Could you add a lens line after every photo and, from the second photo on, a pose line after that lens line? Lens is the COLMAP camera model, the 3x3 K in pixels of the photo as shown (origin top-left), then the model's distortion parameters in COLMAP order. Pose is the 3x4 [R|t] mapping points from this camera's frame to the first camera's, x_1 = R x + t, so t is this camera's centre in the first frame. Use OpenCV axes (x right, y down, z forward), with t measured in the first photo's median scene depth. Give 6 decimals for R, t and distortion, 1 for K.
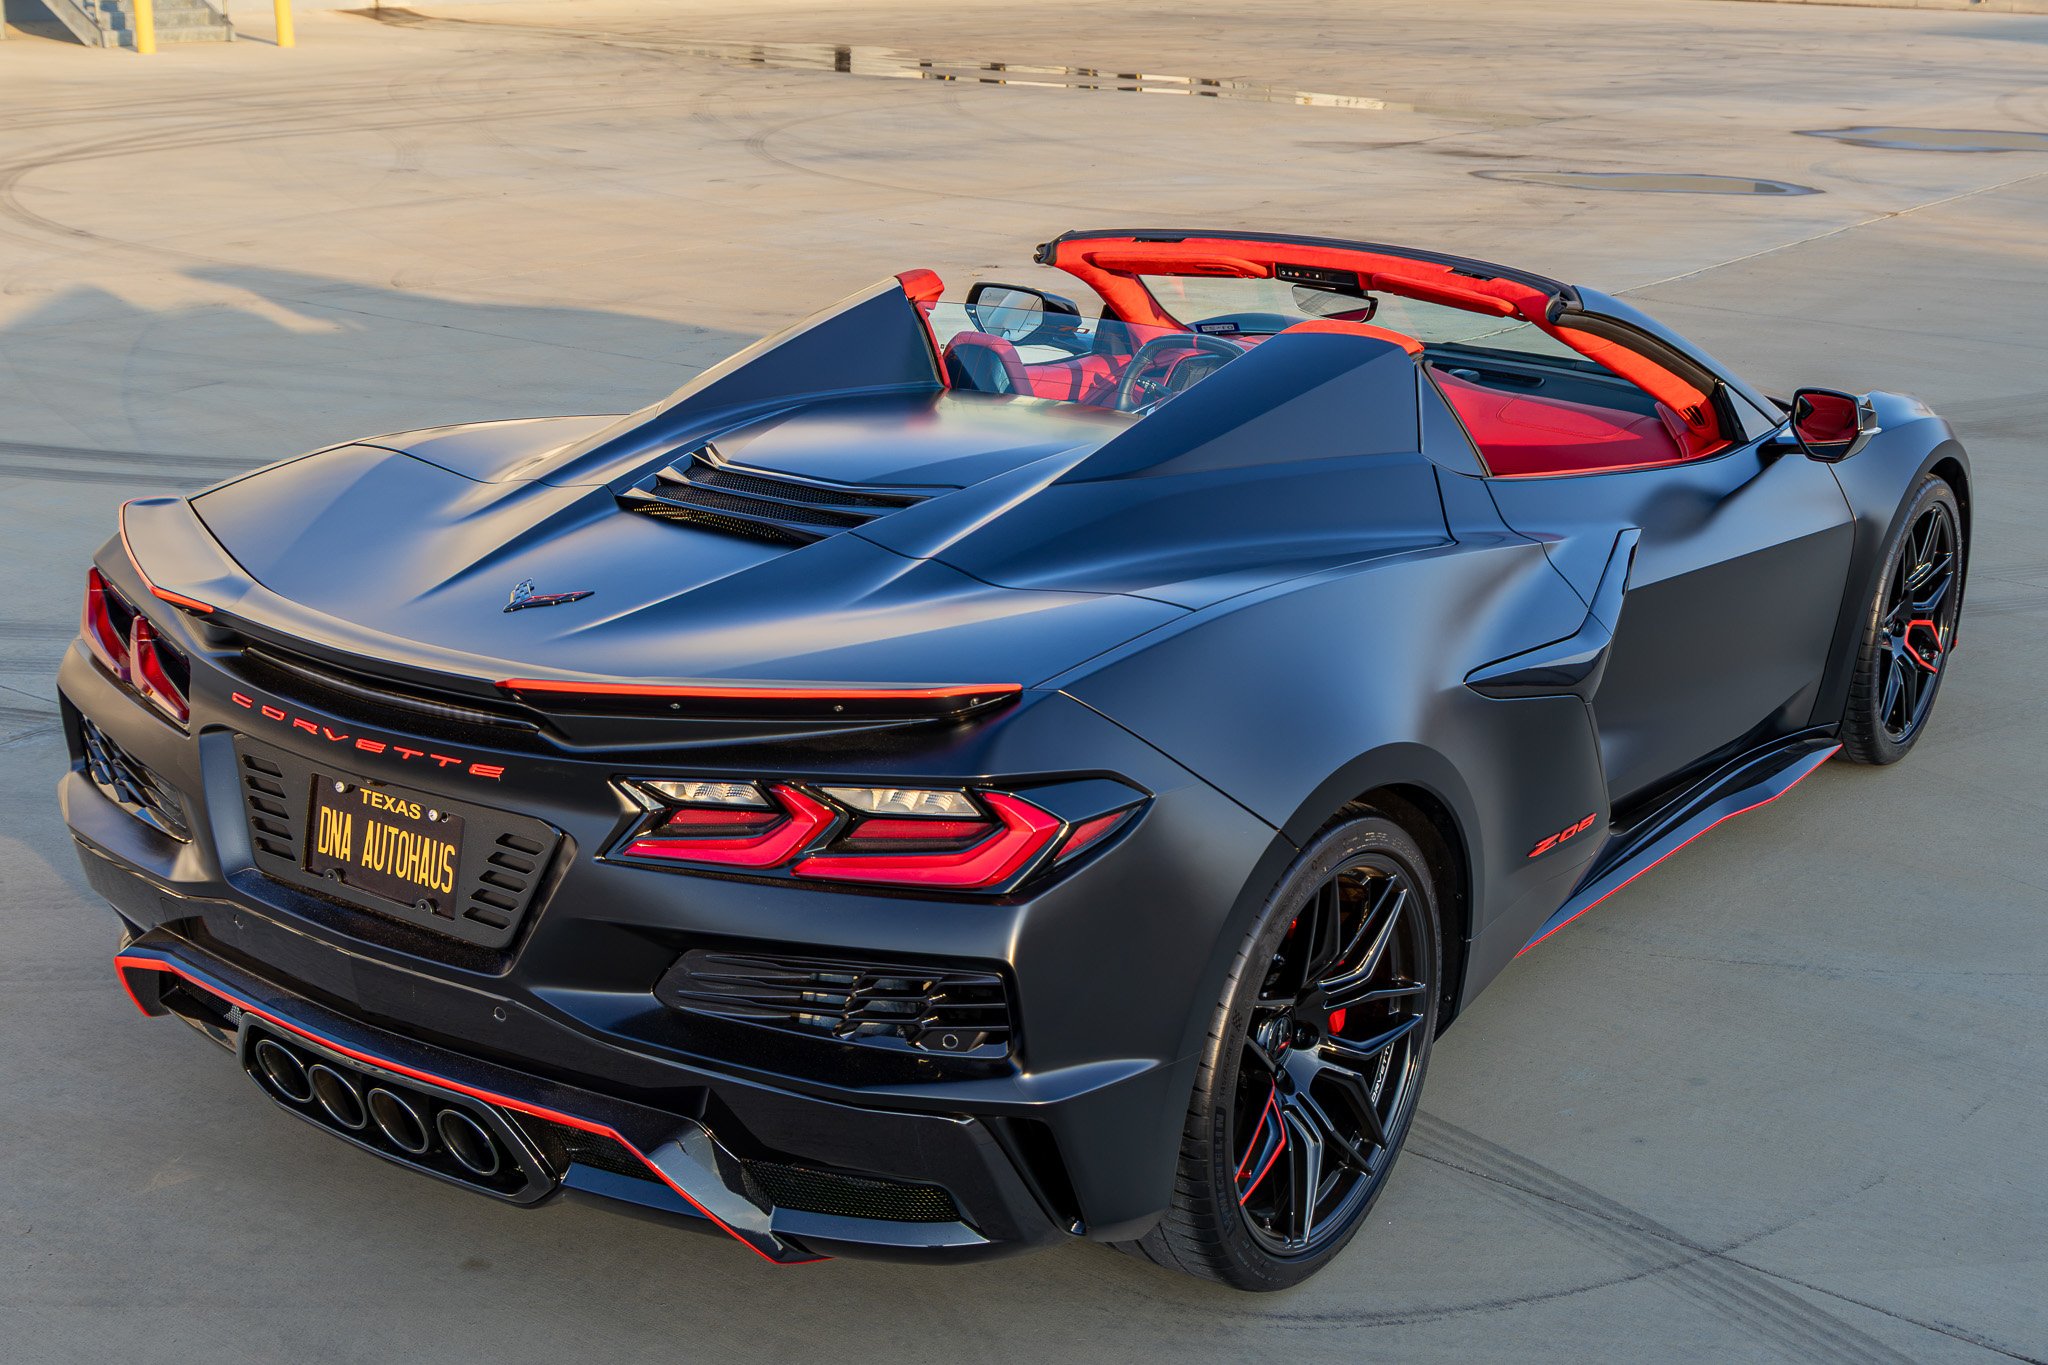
lens RADIAL K [[2385.5, 0, 1032.3], [0, 2385.5, 733.4], [0, 0, 1]] dist [0.097330, 0.008566]
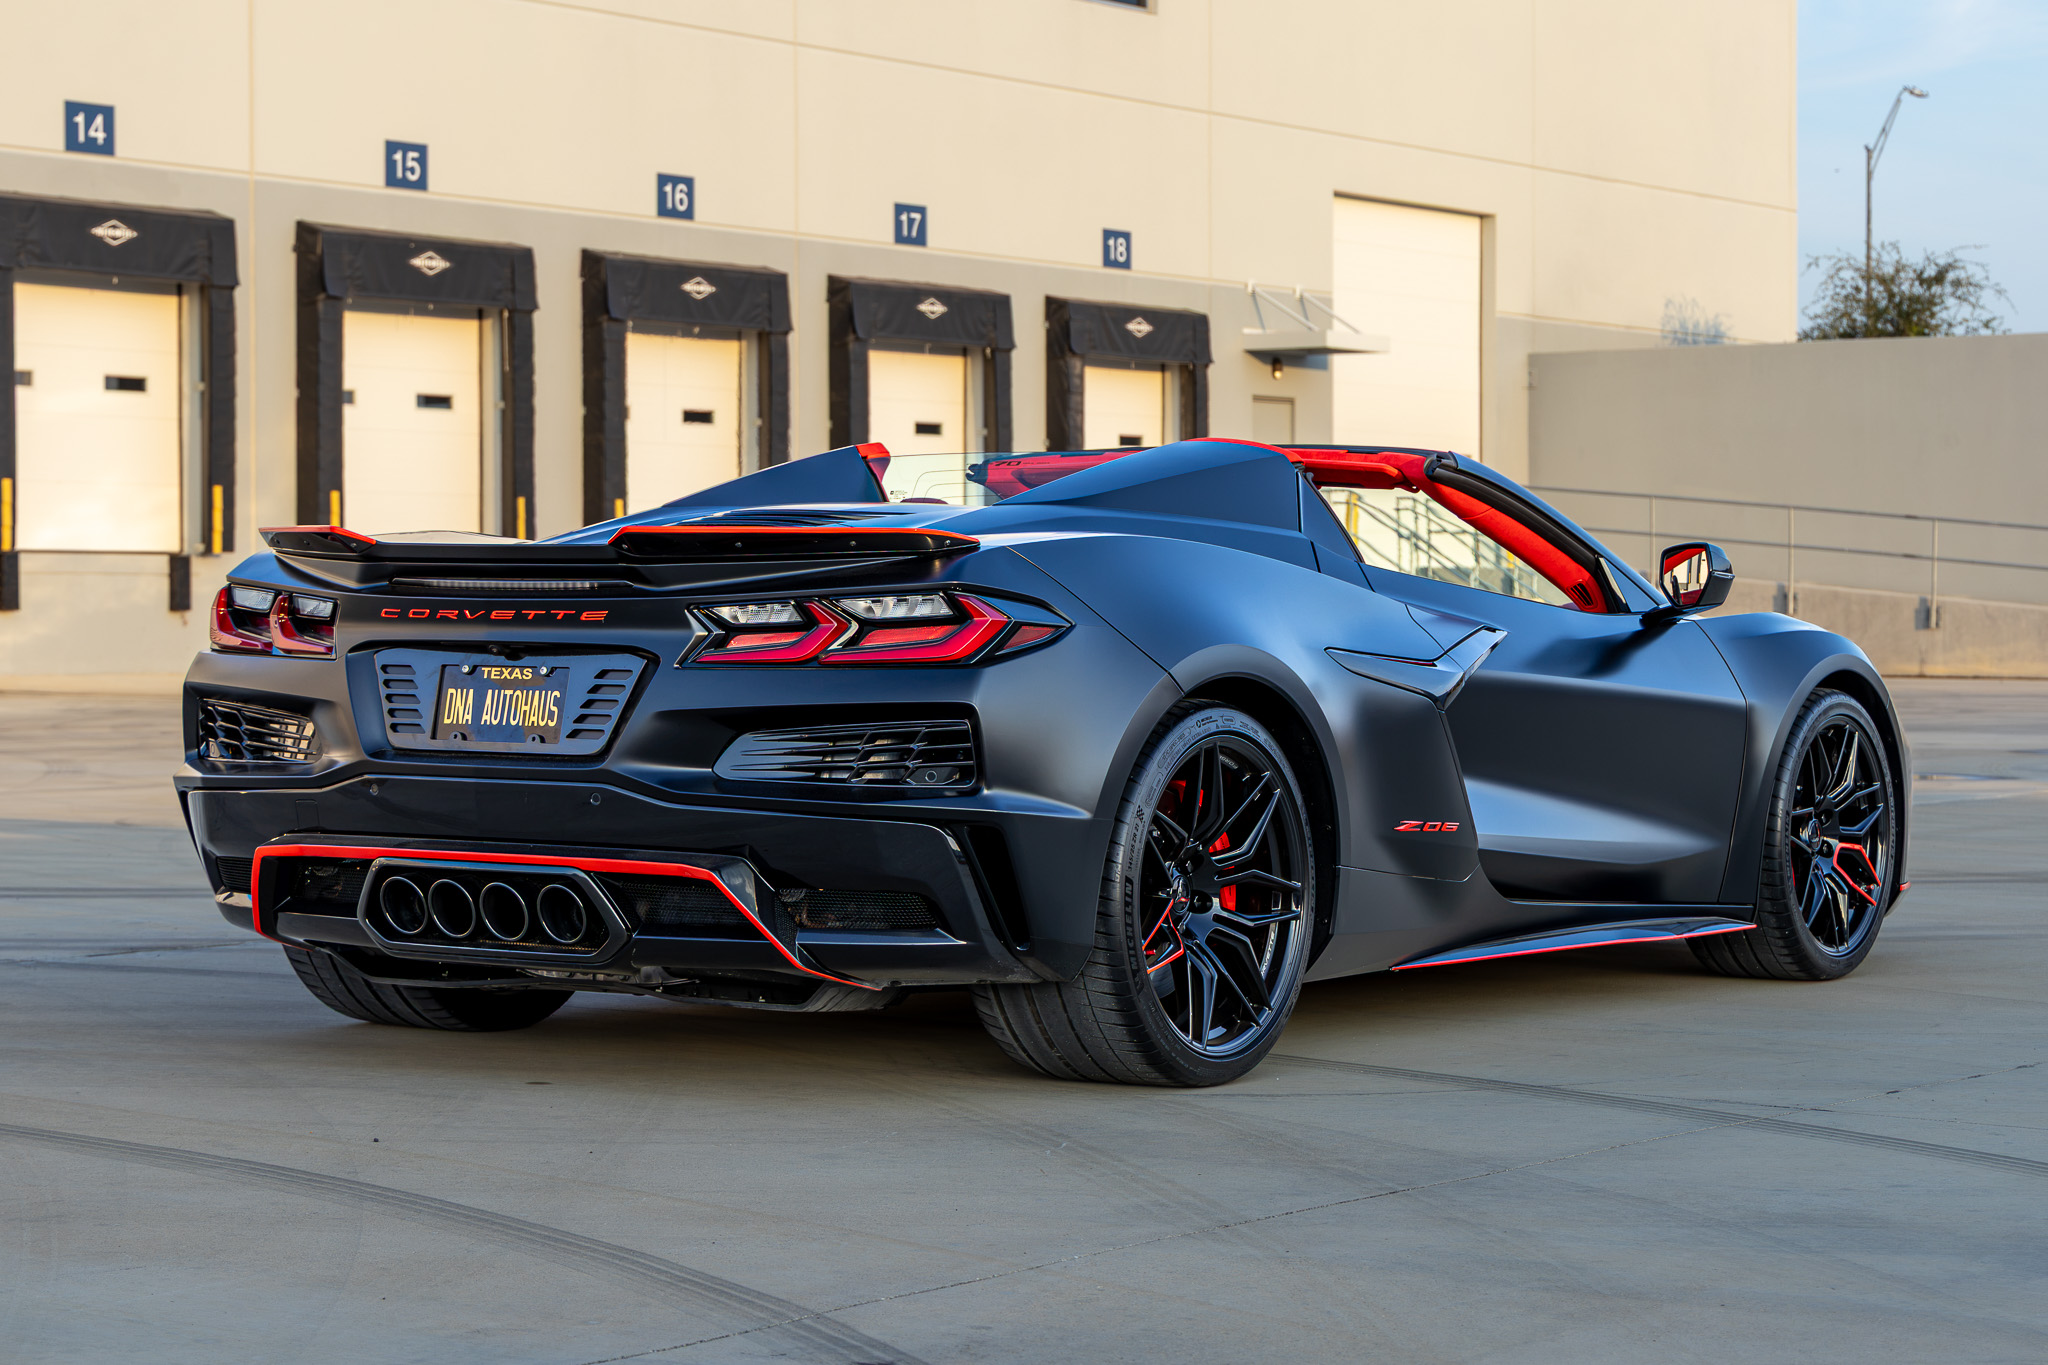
lens RADIAL K [[4484.2, 0, 1024.0], [0, 4484.2, 682.5], [0, 0, 1]] dist [-0.051552, -0.156354]
pose [[0.999577, -0.003901, 0.028812, -0.050478], [0.012396, 0.953564, -0.300936, 0.791007], [-0.026300, 0.301166, 0.953209, -1.392540]]
